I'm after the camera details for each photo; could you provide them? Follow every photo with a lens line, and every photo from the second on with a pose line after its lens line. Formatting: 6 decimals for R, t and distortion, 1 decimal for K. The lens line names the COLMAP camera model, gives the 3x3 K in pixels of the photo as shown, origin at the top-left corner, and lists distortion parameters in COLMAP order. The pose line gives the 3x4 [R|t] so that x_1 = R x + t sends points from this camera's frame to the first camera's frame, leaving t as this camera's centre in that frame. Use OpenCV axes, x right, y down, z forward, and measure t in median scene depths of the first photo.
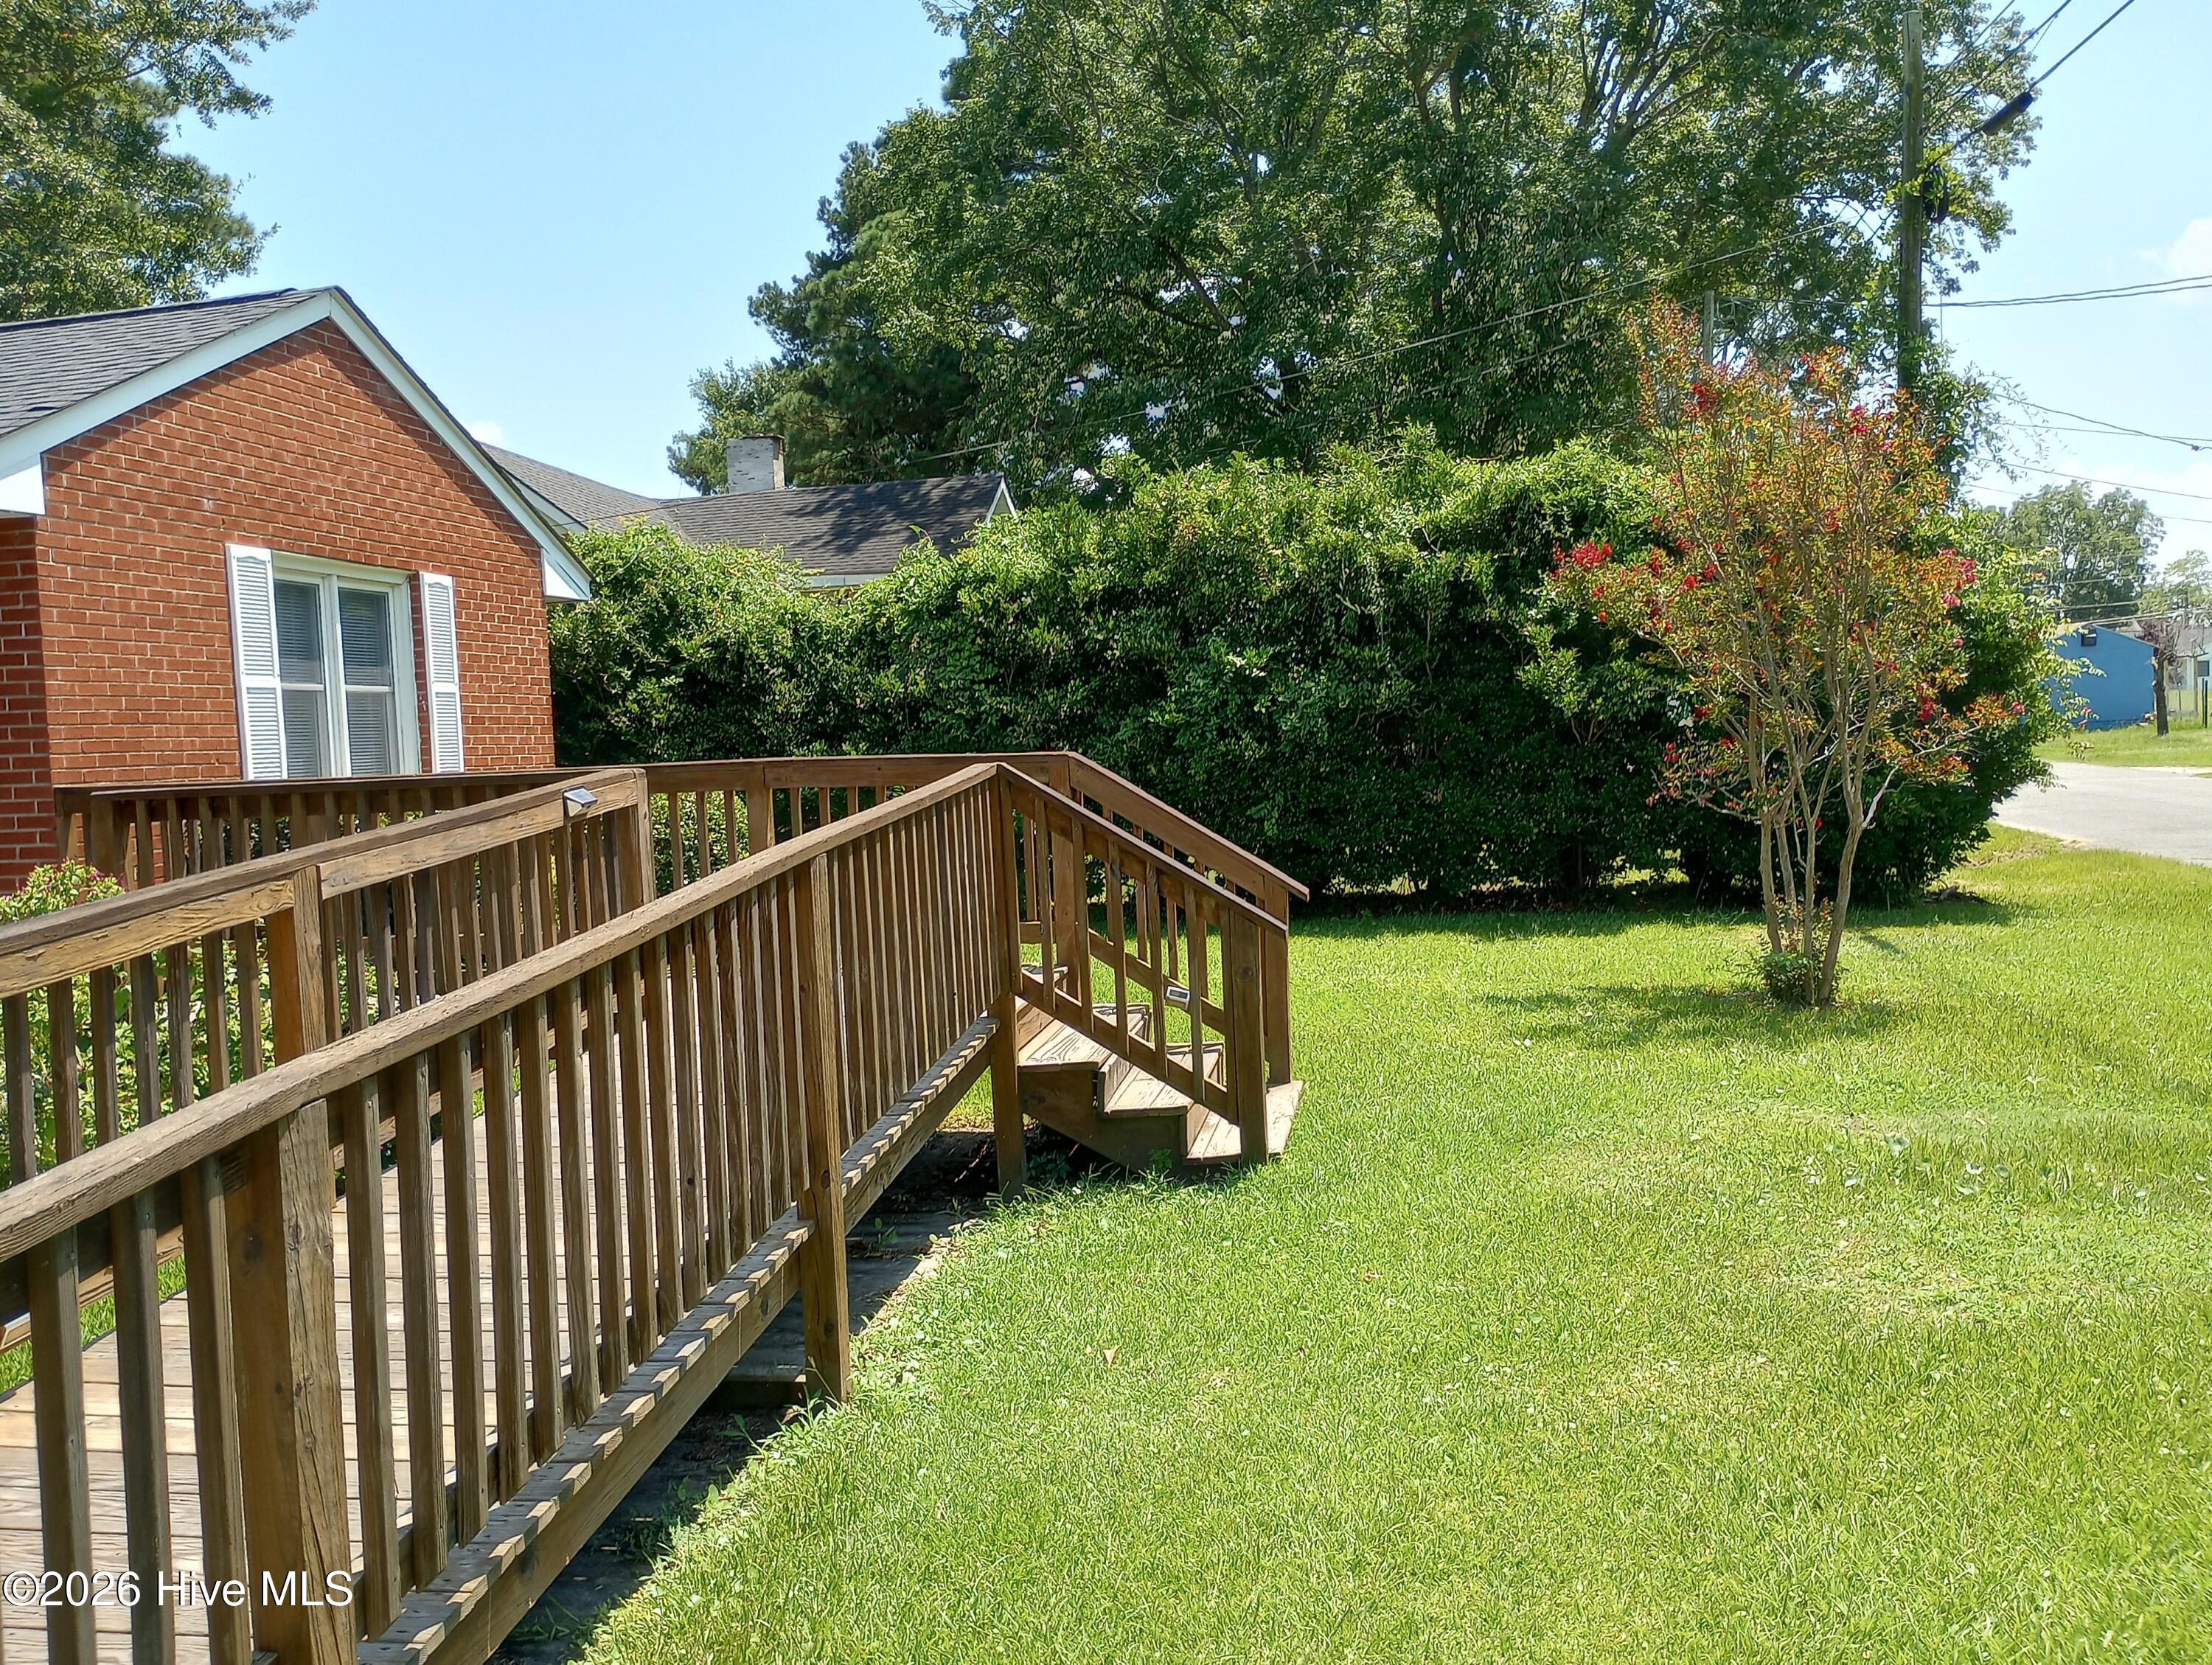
lens RADIAL K [[1803.0, 0, 1106.0], [0, 1803.0, 832.5], [0, 0, 1]] dist [0.072118, -0.085103]
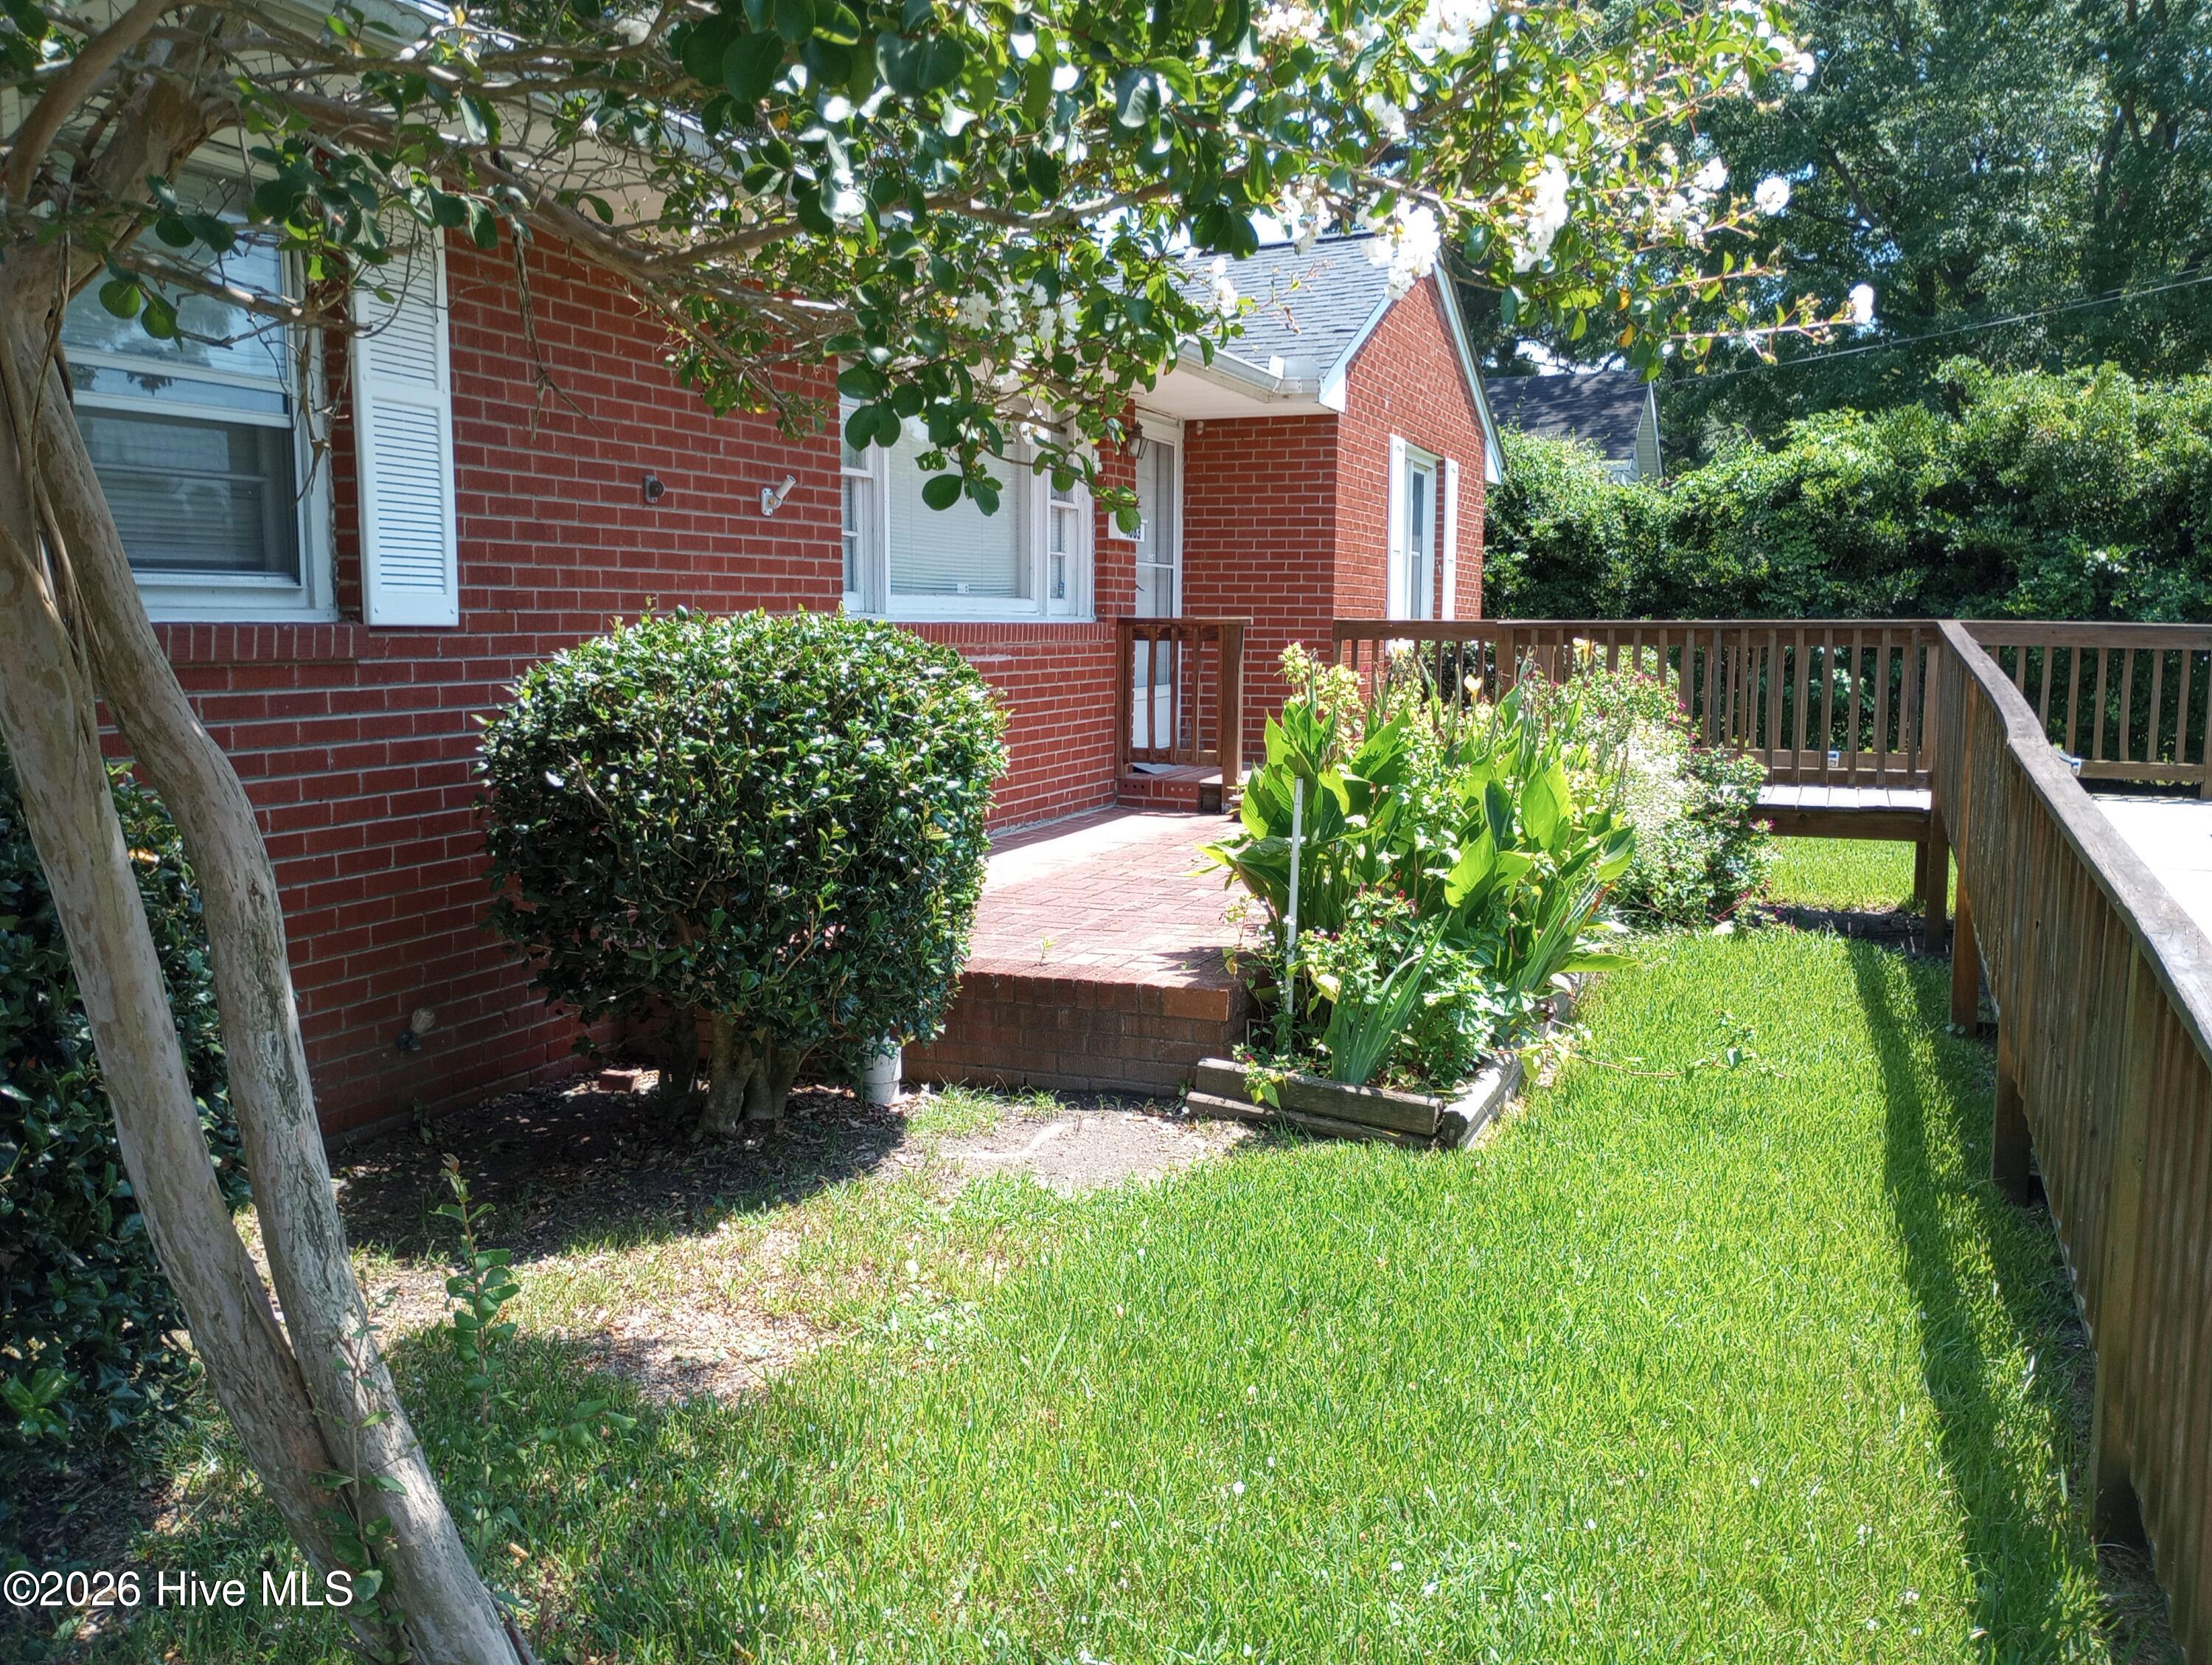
lens RADIAL K [[1803.0, 0, 1106.0], [0, 1803.0, 832.5], [0, 0, 1]] dist [0.072118, -0.085103]
pose [[0.979145, 0.070448, -0.190557, -0.273859], [-0.058595, 0.996021, 0.067142, 0.029576], [0.194529, -0.054576, 0.979377, -0.191764]]
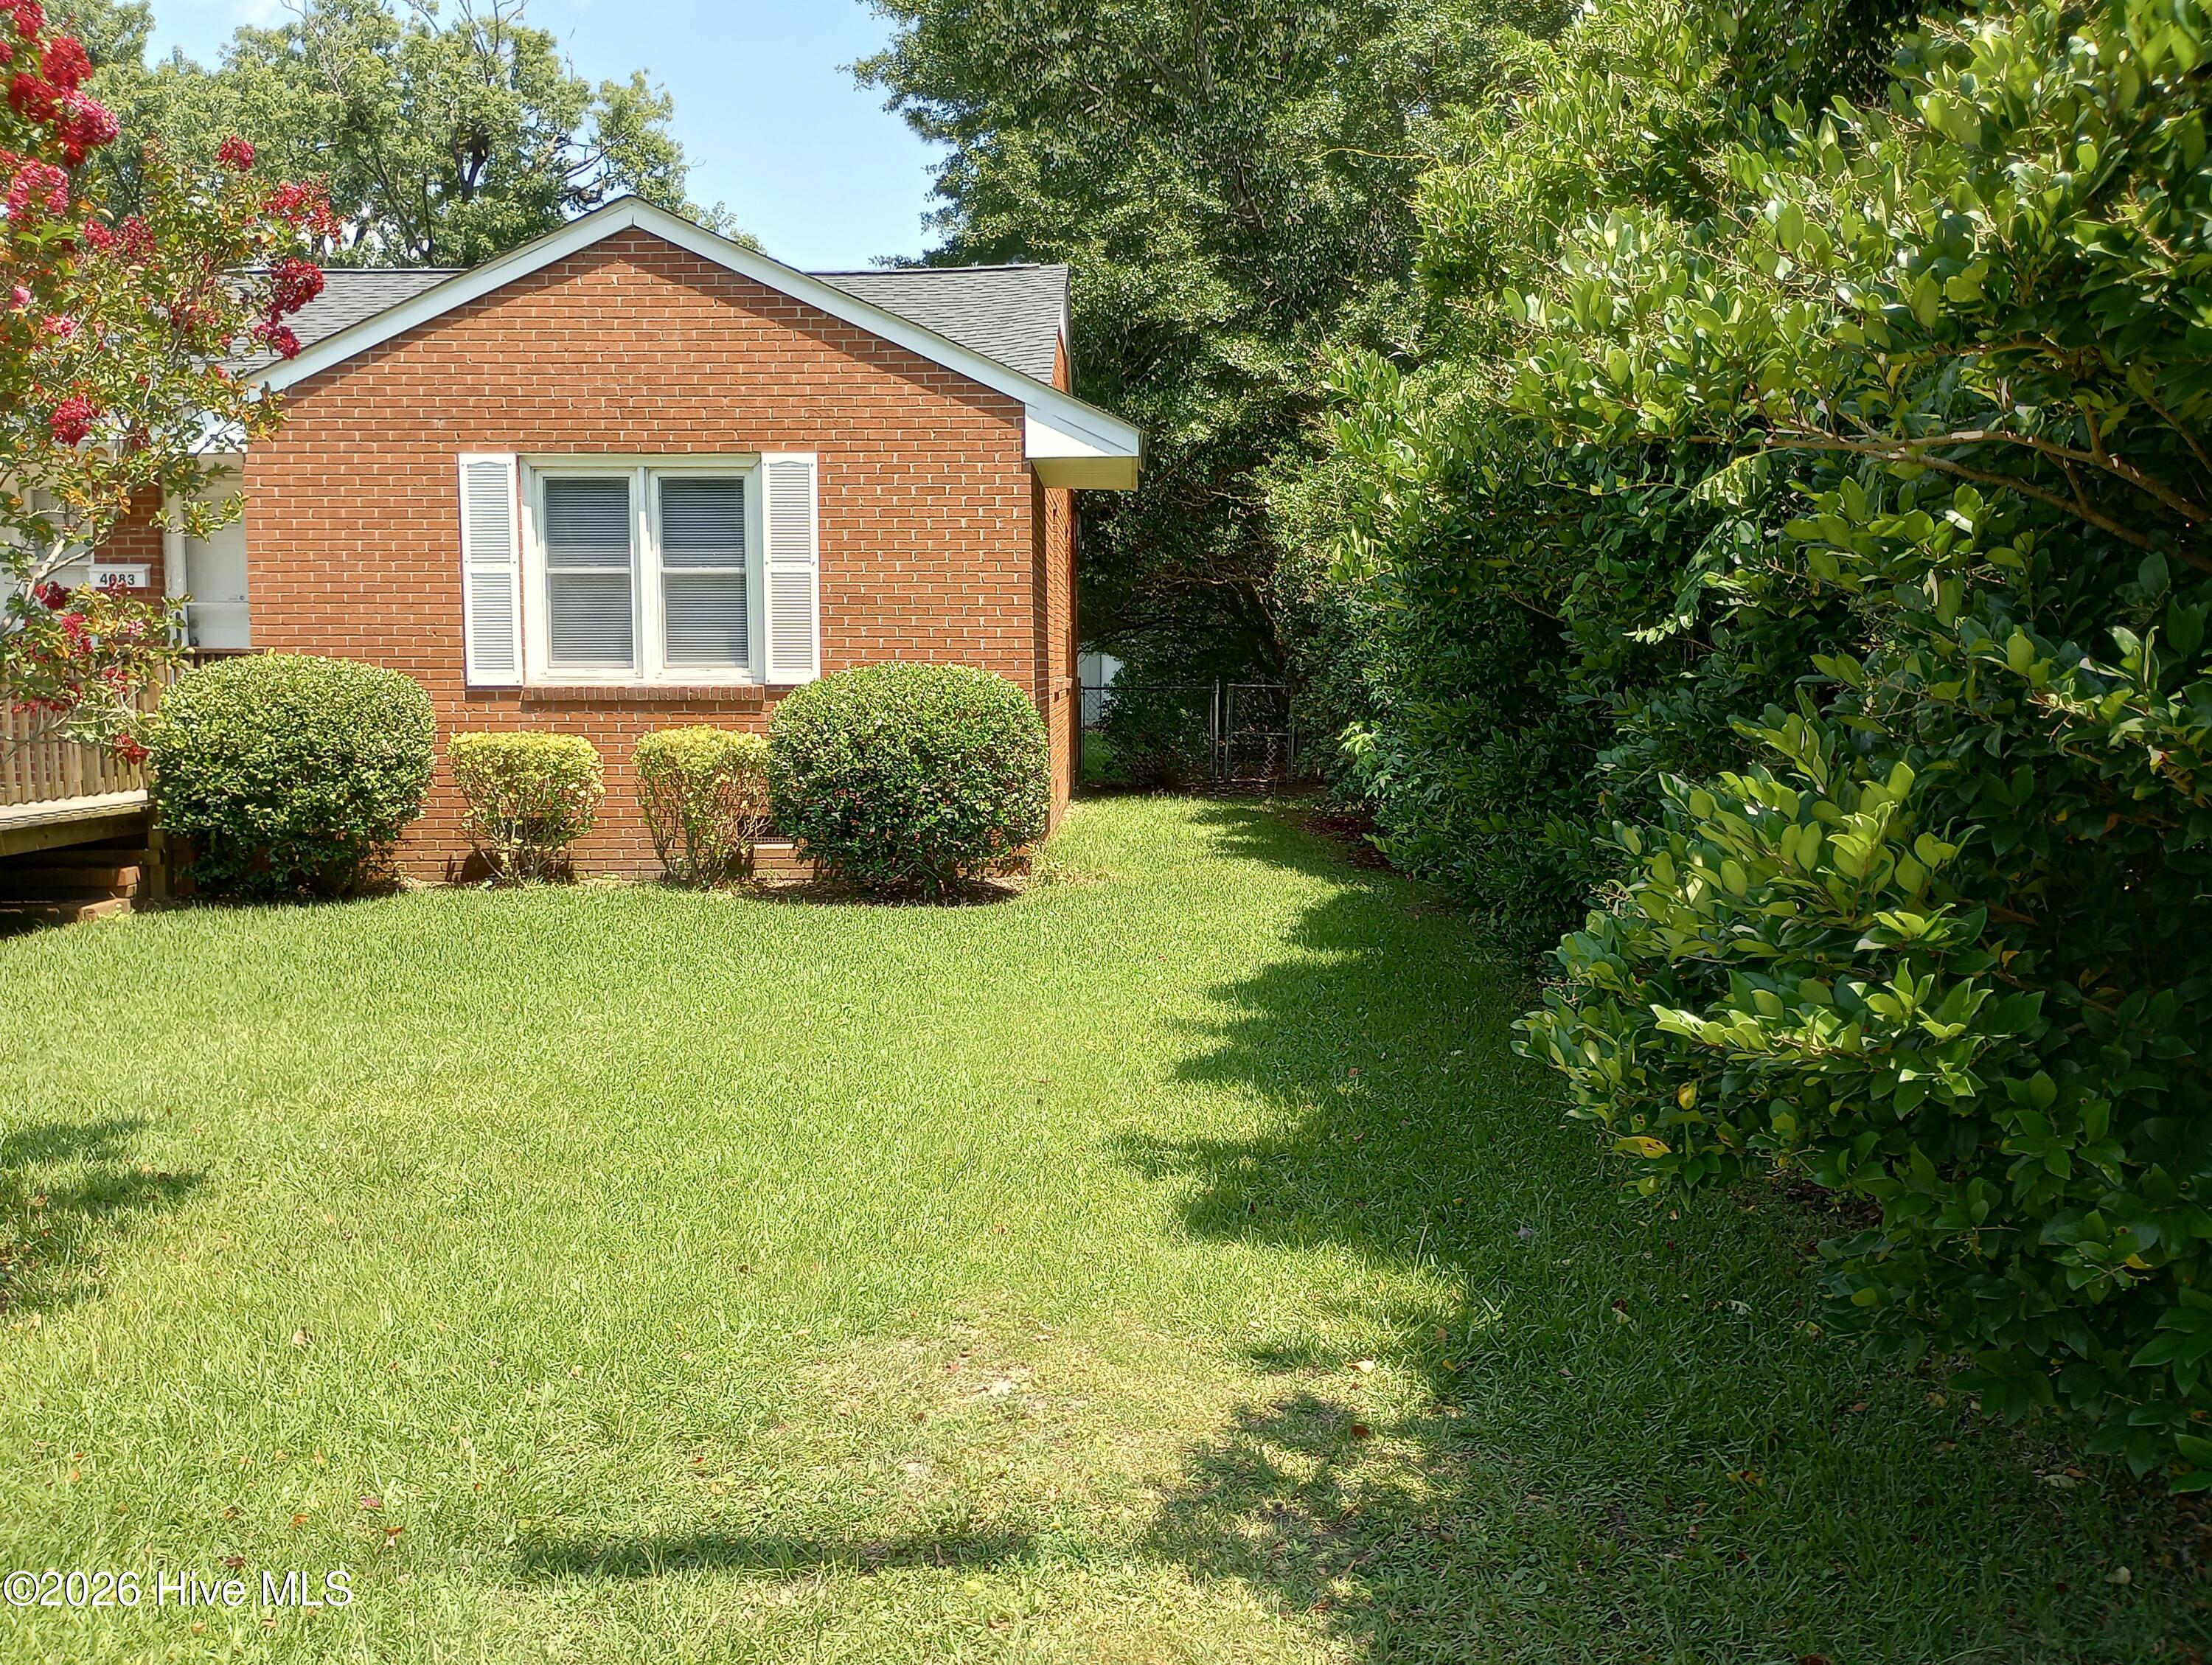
lens RADIAL K [[1803.0, 0, 1106.0], [0, 1803.0, 832.5], [0, 0, 1]] dist [0.072118, -0.085103]
pose [[0.168816, 0.164020, -0.971905, 0.524606], [-0.060439, 0.985924, 0.155888, -0.080155], [0.983793, 0.032425, 0.176353, 0.784004]]
